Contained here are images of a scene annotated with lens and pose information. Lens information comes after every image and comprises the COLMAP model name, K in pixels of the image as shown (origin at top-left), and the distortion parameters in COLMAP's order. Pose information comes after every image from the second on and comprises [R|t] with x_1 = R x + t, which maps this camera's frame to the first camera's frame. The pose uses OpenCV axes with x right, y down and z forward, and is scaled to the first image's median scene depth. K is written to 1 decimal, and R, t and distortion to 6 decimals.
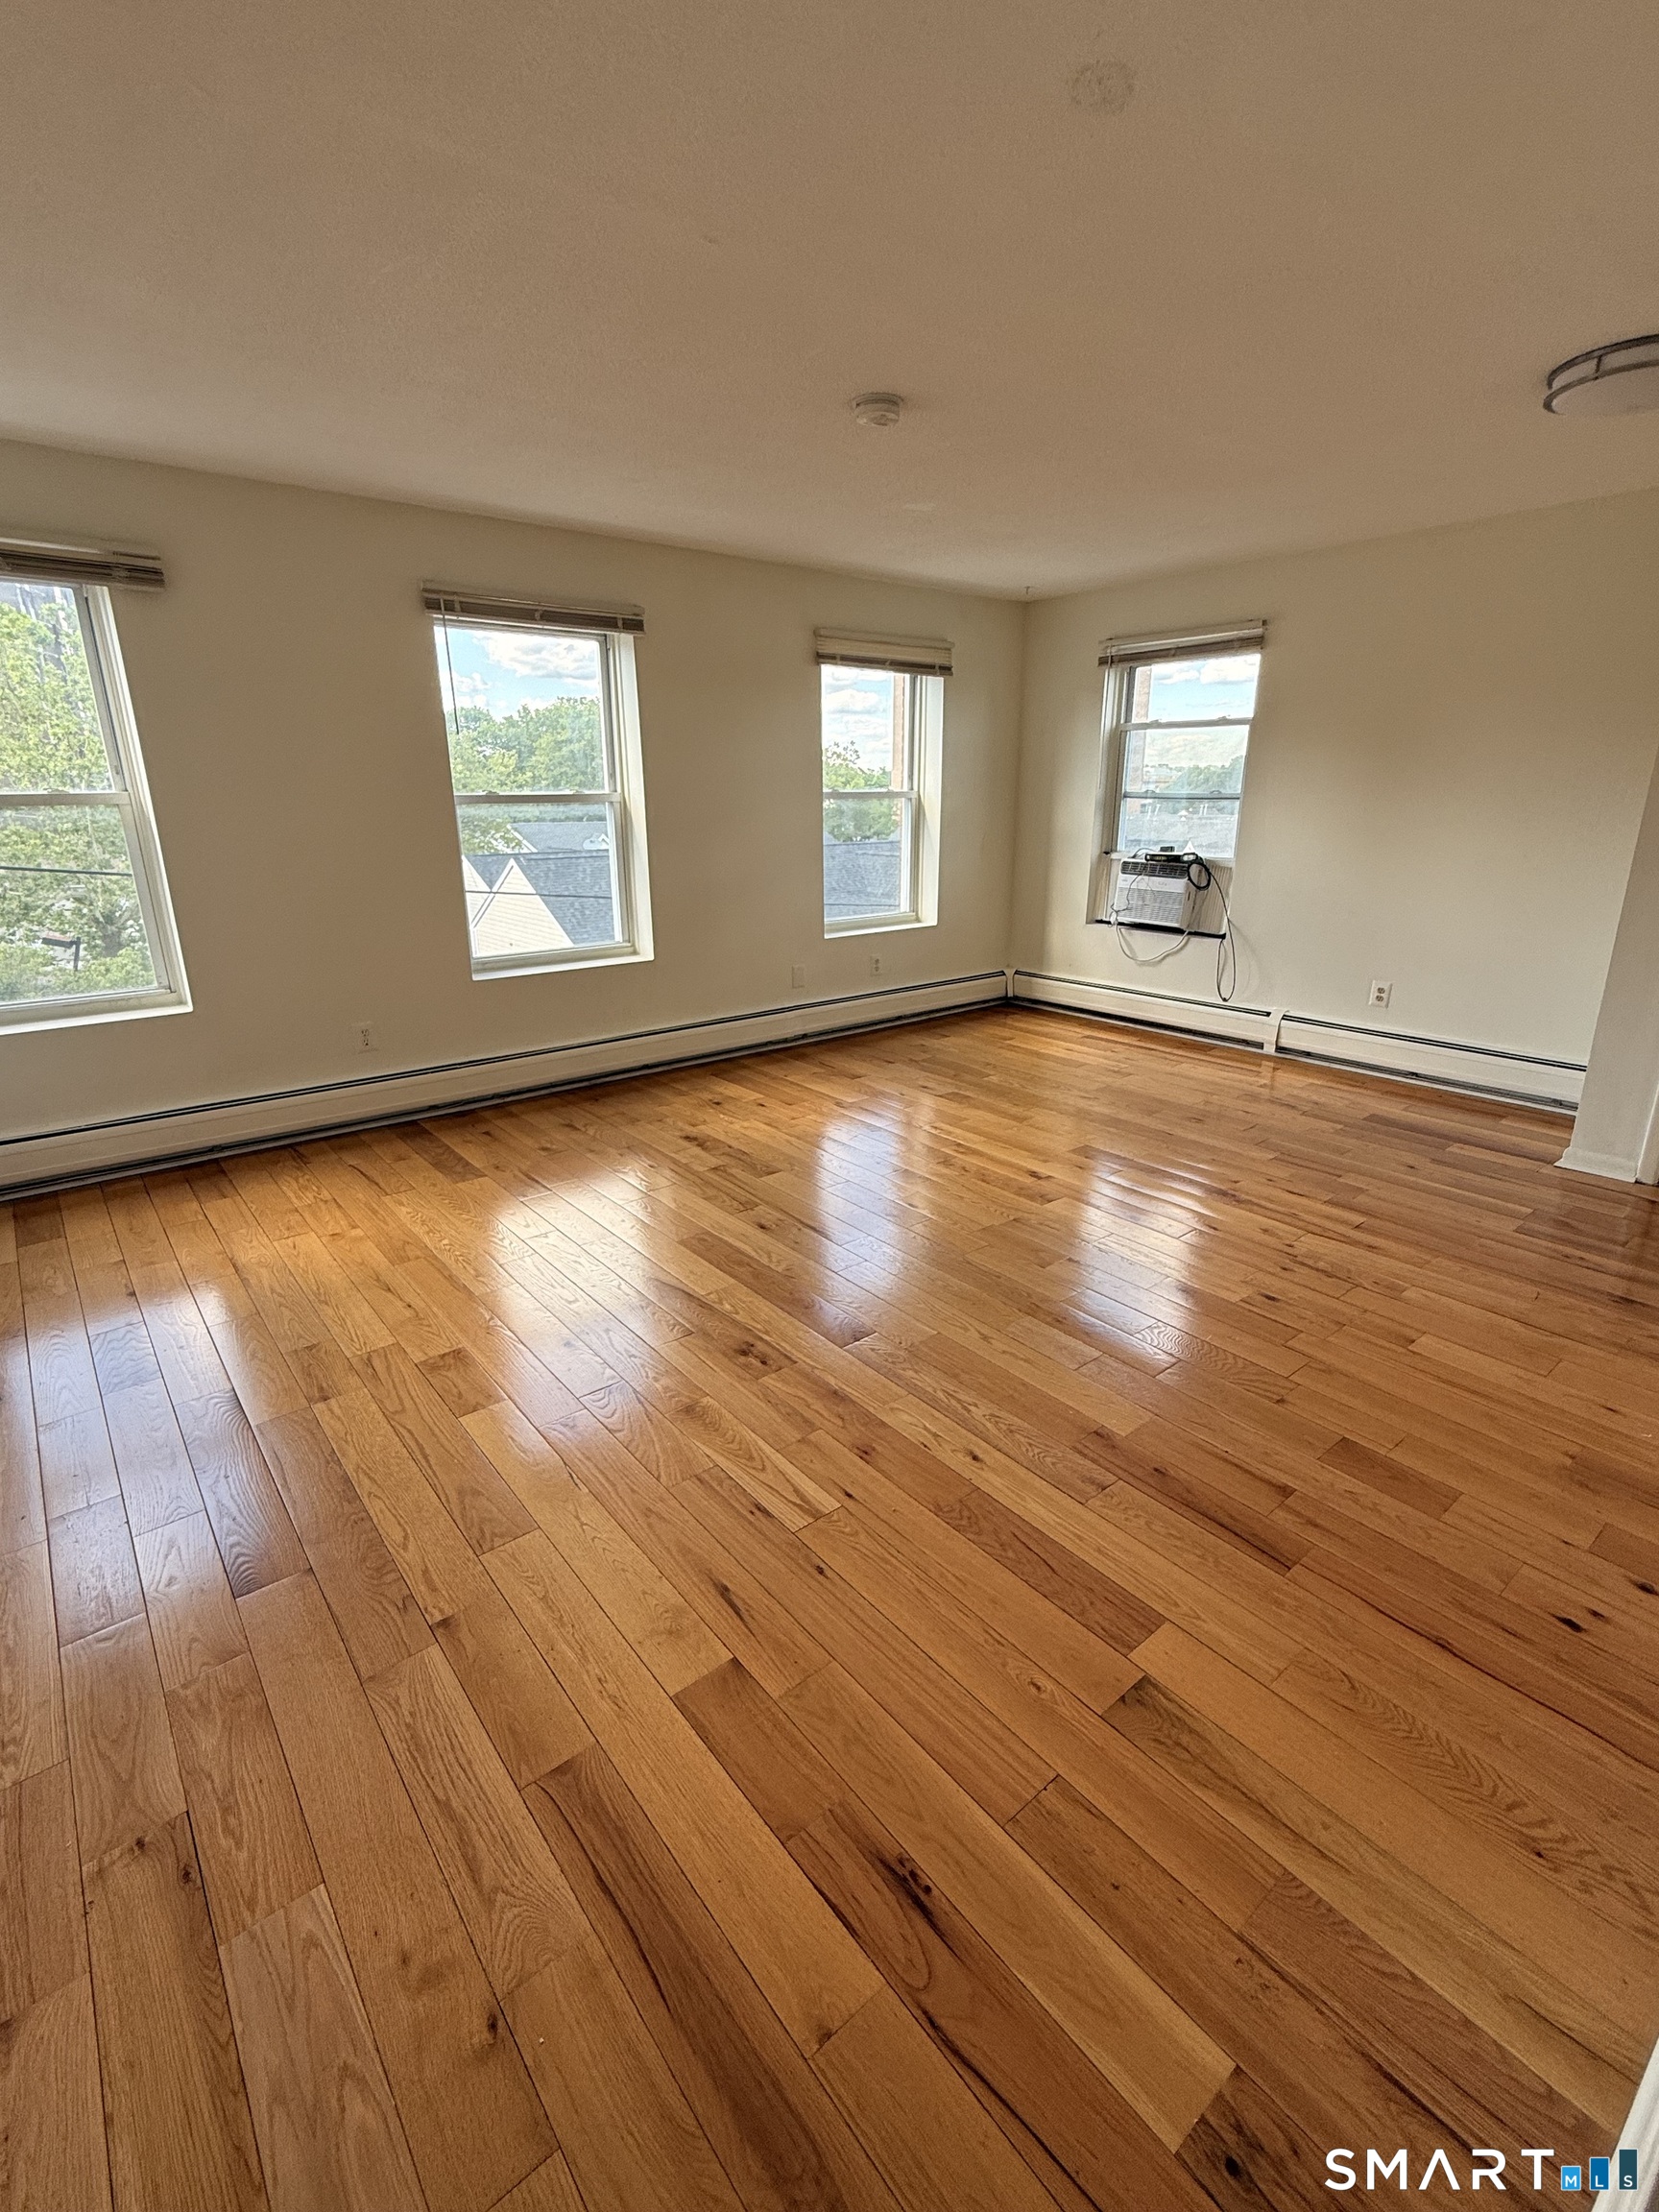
lens RADIAL K [[1012.3, 0, 833.3], [0, 1012.3, 1106.8], [0, 0, 1]] dist [0.000919, 0.000011]
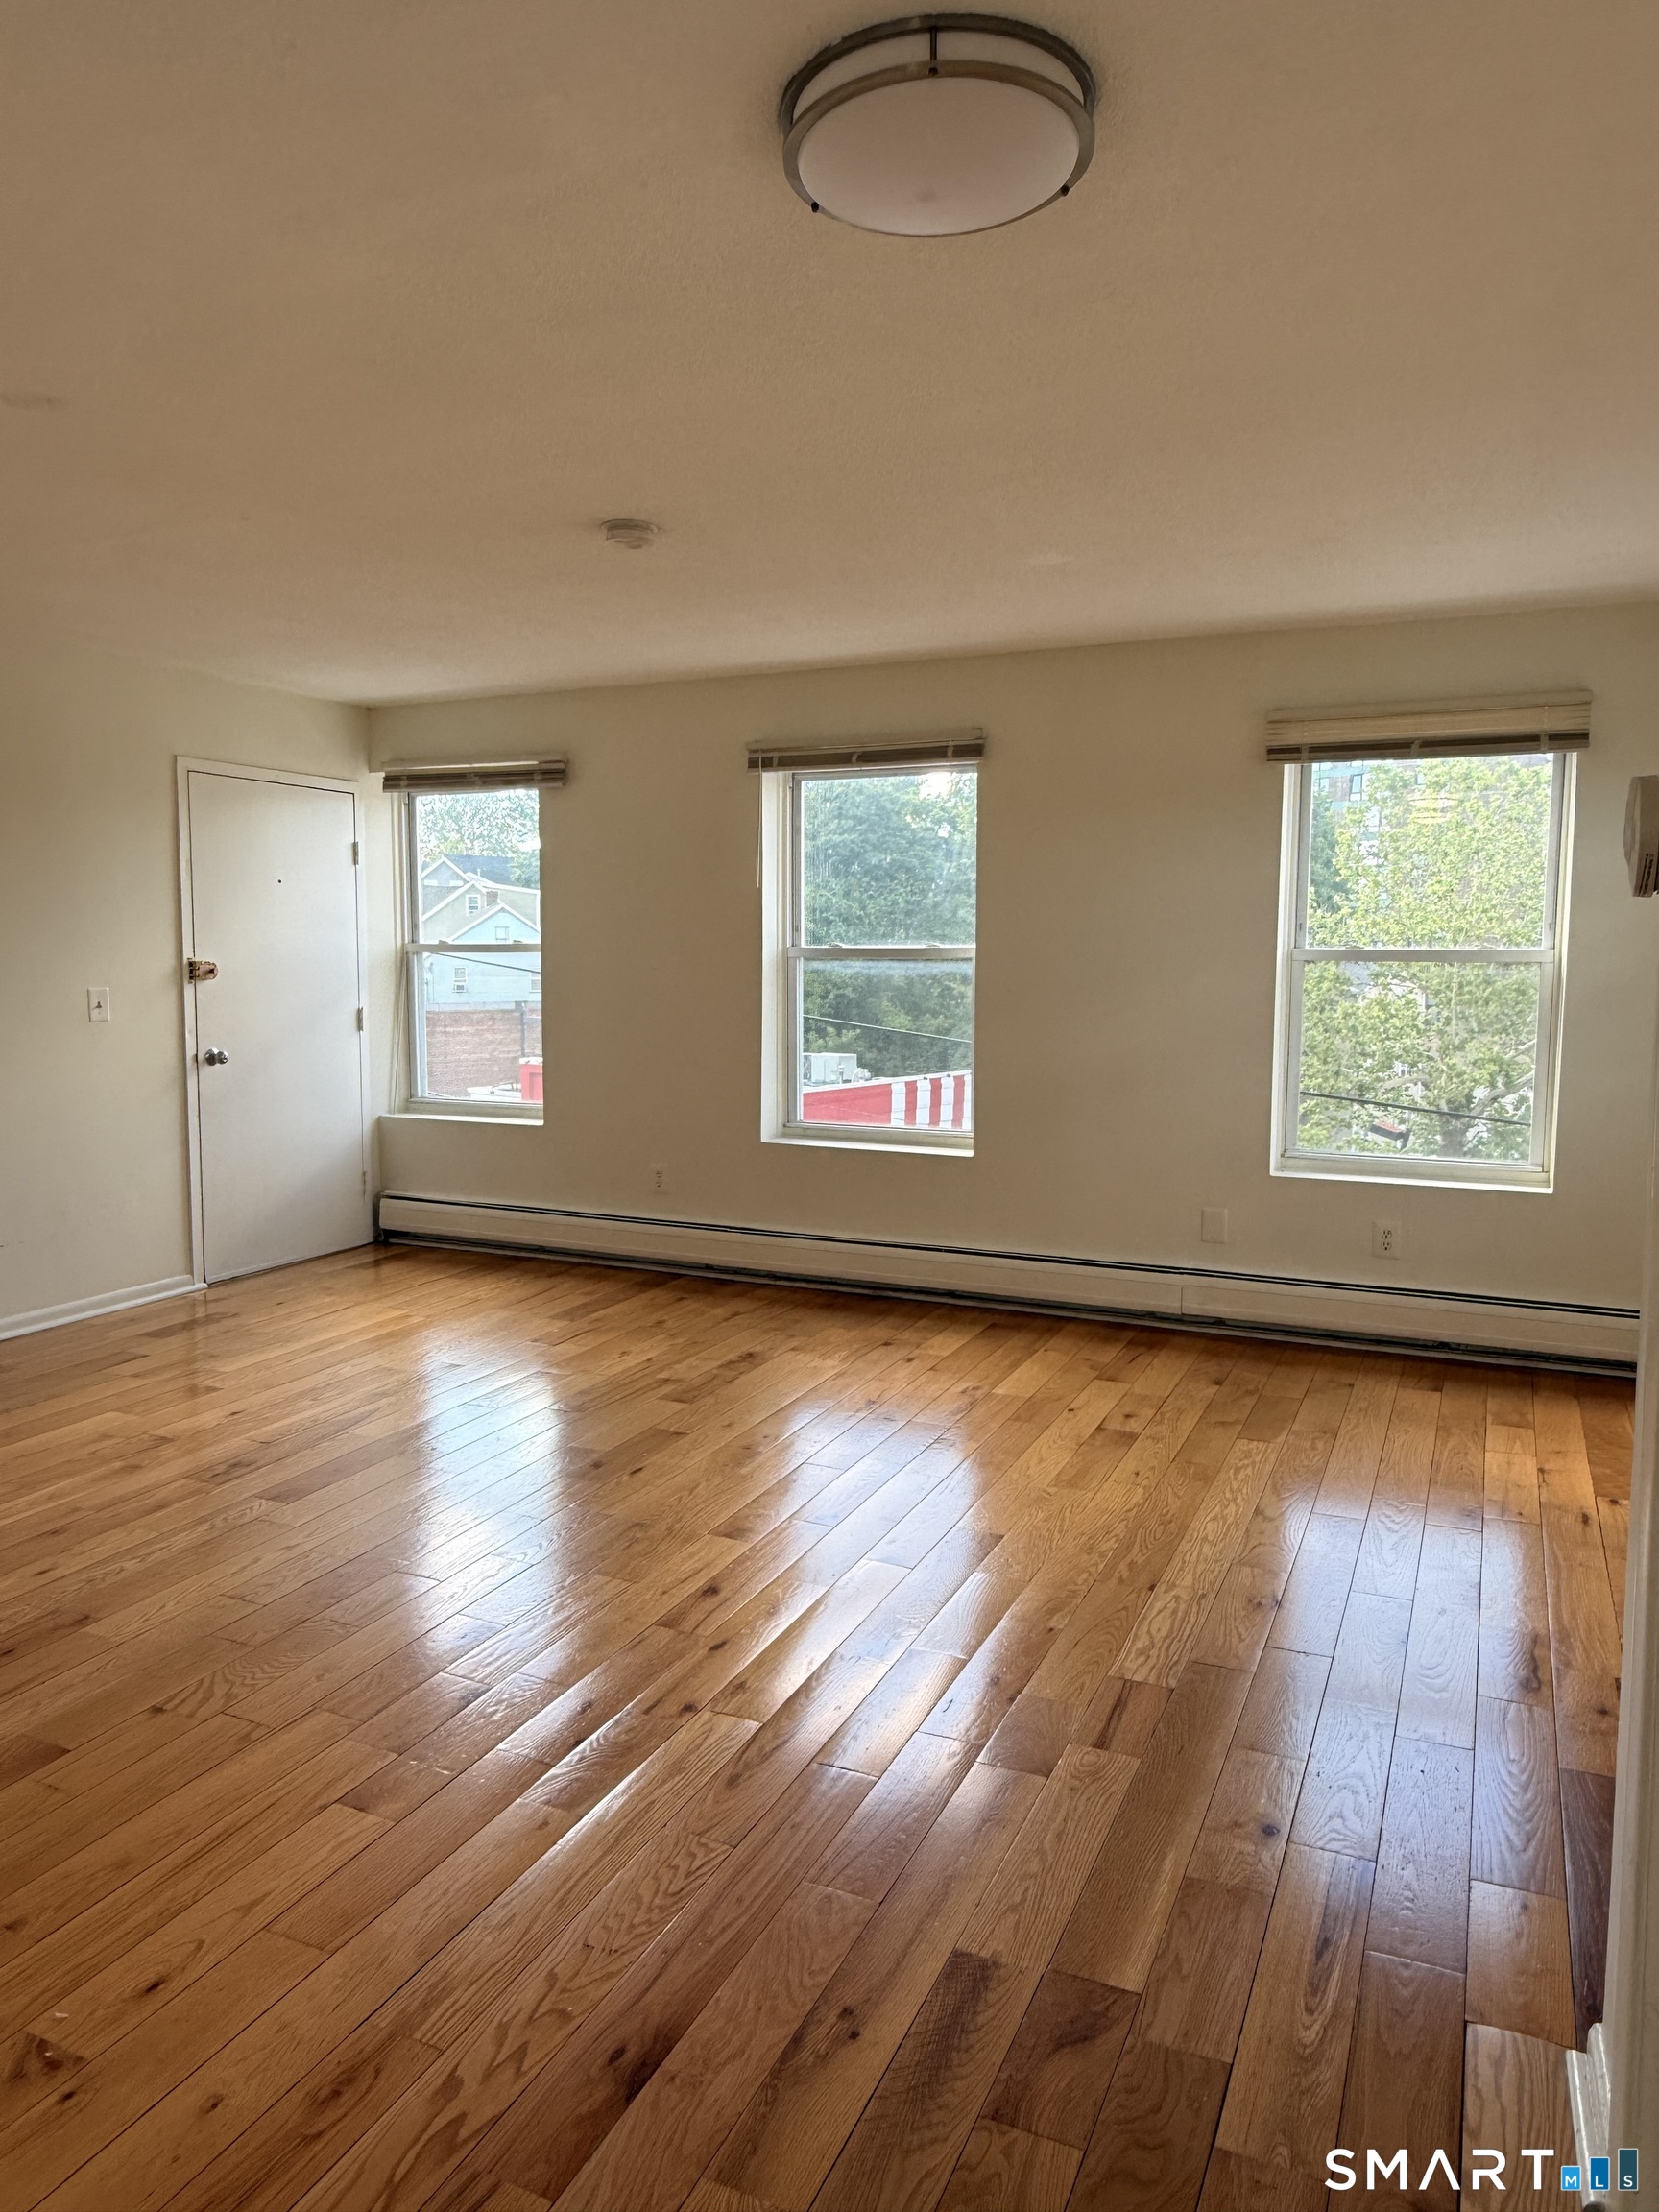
lens RADIAL K [[1475.4, 0, 828.7], [0, 1475.4, 1103.7], [0, 0, 1]] dist [-0.022133, -0.001203]
pose [[0.440522, 0.096800, -0.892508, 0.920545], [-0.277452, 0.960179, -0.032804, -0.141219], [0.853792, 0.262079, 0.449838, 0.475999]]
